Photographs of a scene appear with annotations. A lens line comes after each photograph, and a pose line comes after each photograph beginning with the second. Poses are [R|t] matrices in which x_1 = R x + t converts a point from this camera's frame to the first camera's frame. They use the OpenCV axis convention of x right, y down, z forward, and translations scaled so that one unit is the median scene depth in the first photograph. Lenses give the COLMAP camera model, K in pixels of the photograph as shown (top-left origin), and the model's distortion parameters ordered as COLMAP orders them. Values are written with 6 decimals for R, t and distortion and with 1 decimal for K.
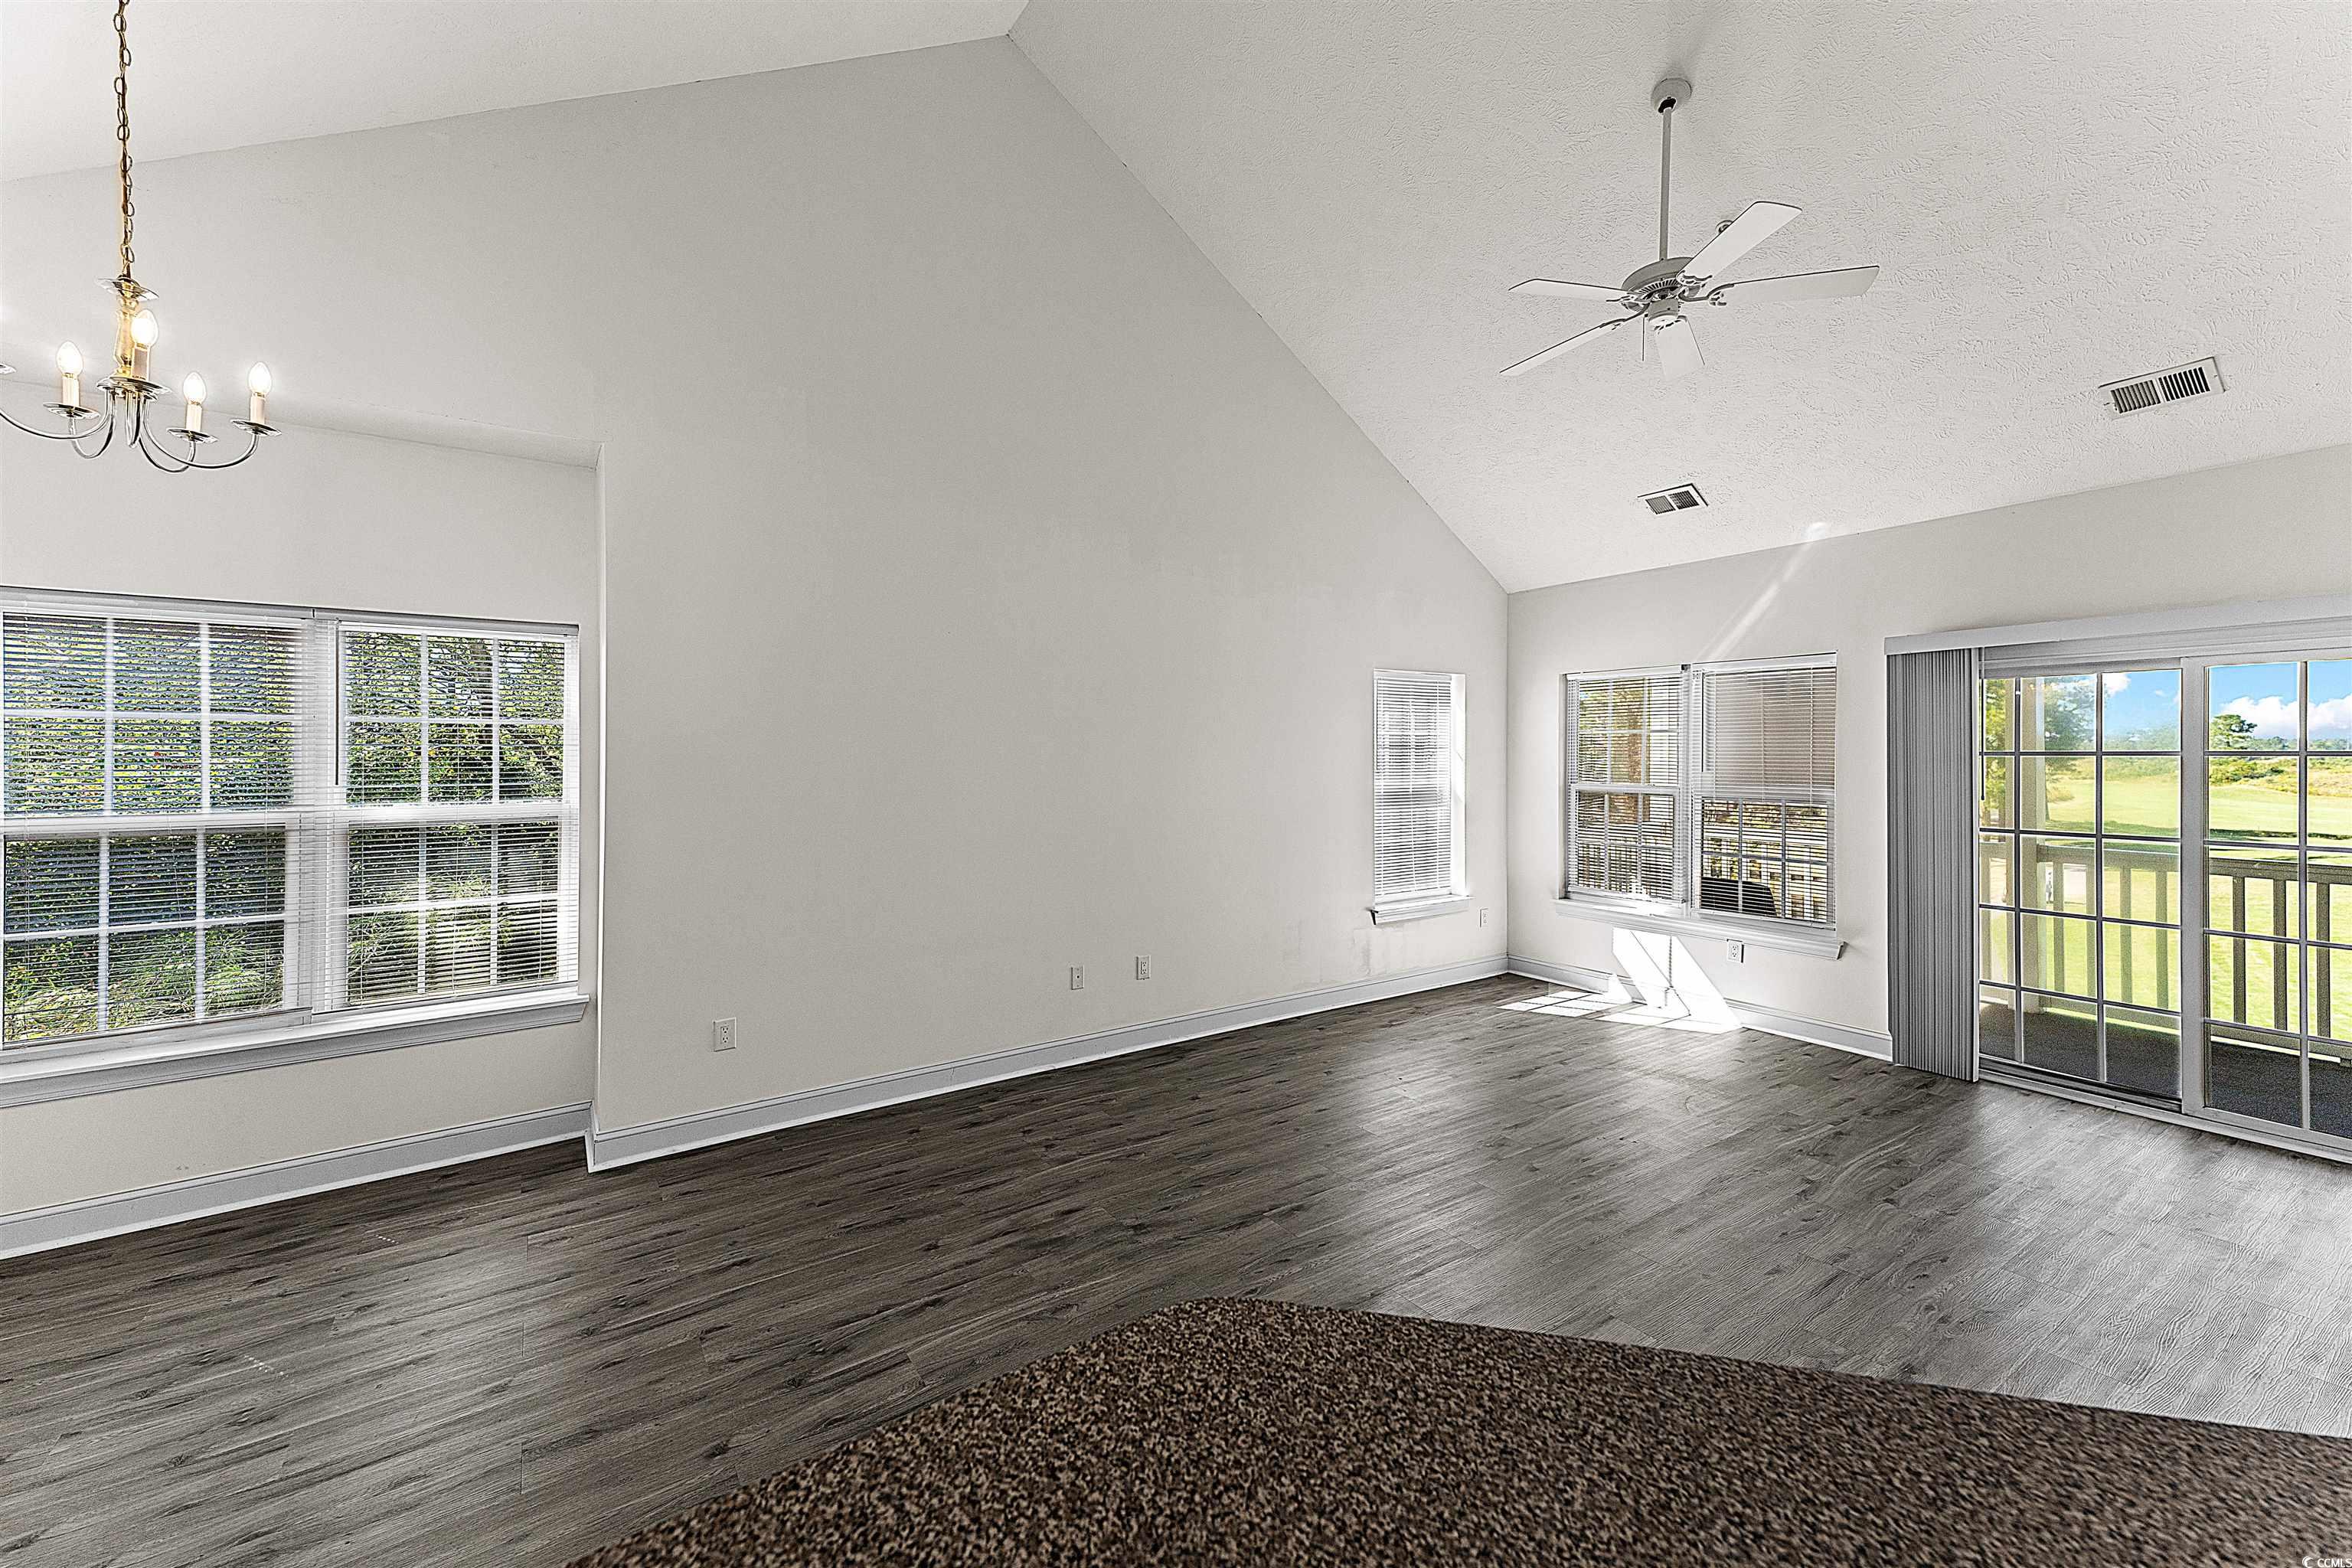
lens RADIAL K [[952.9, 0, 1168.0], [0, 952.9, 747.6], [0, 0, 1]] dist [0.039941, -0.003584]
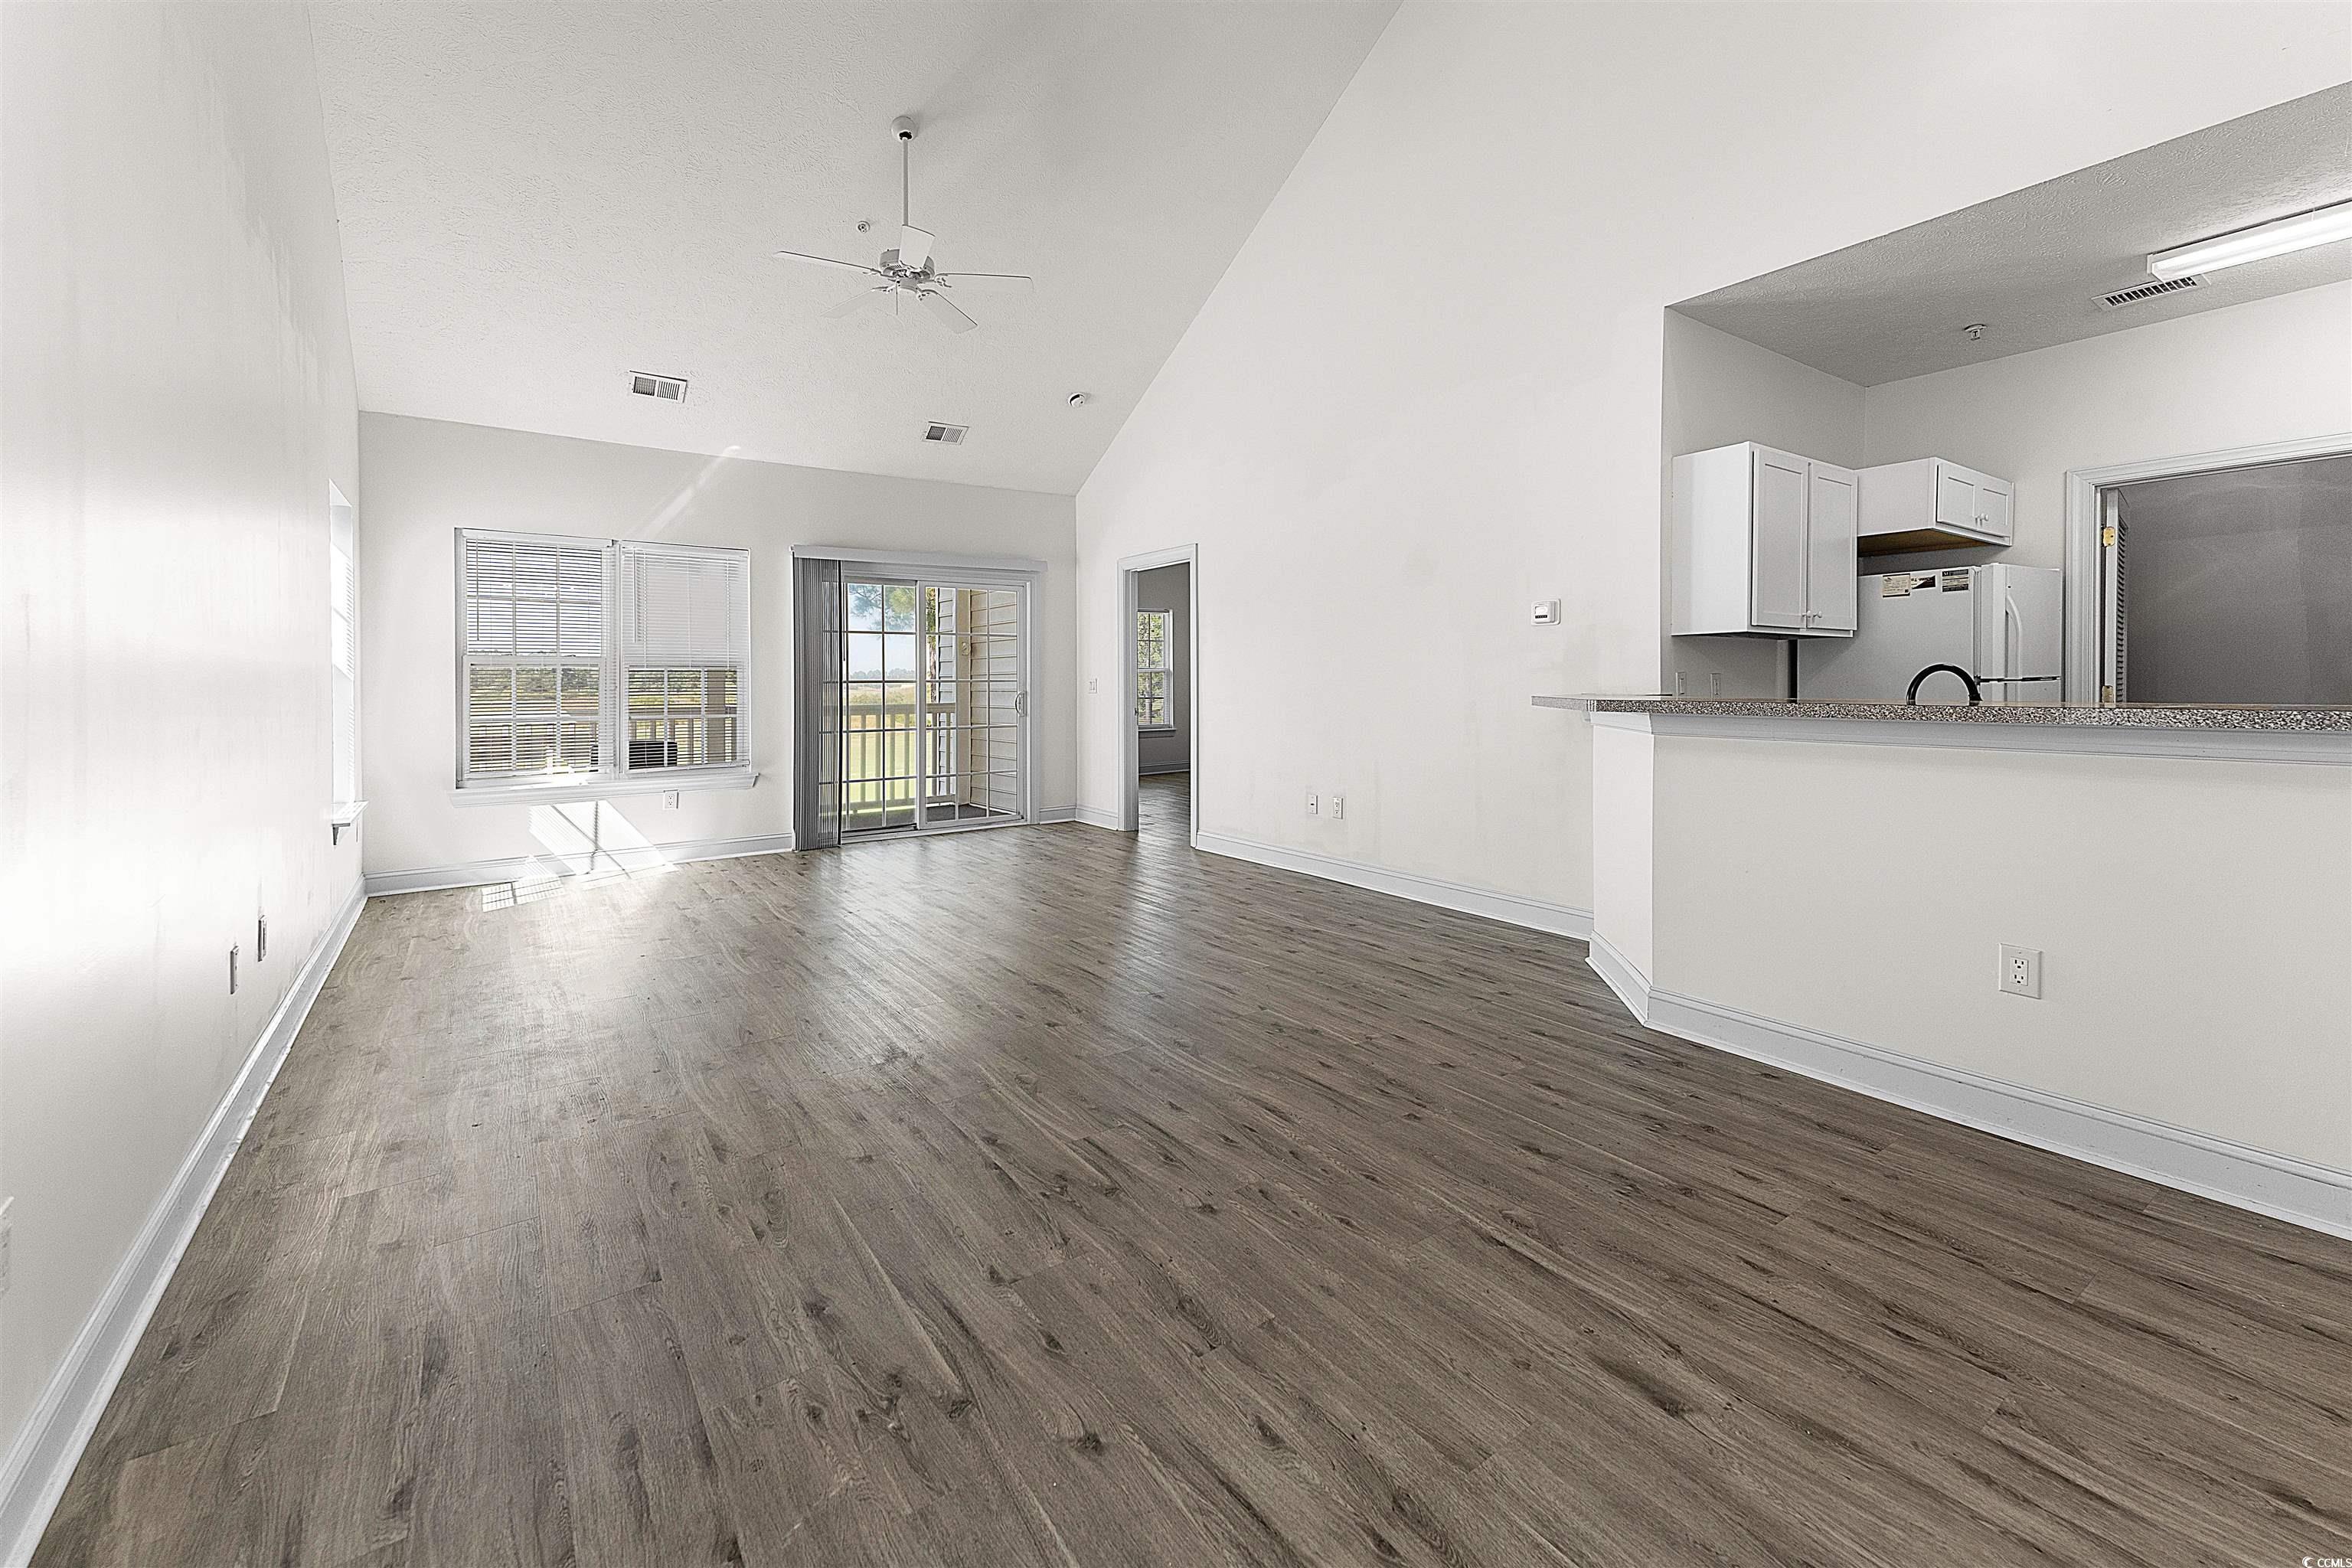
lens RADIAL K [[952.9, 0, 1171.3], [0, 952.9, 713.3], [0, 0, 1]] dist [0.039941, -0.003584]
pose [[-0.018153, -0.034230, 0.999249, -0.631434], [0.007770, 0.999379, 0.034375, 0.081204], [-0.999805, 0.008389, -0.017876, 0.472166]]
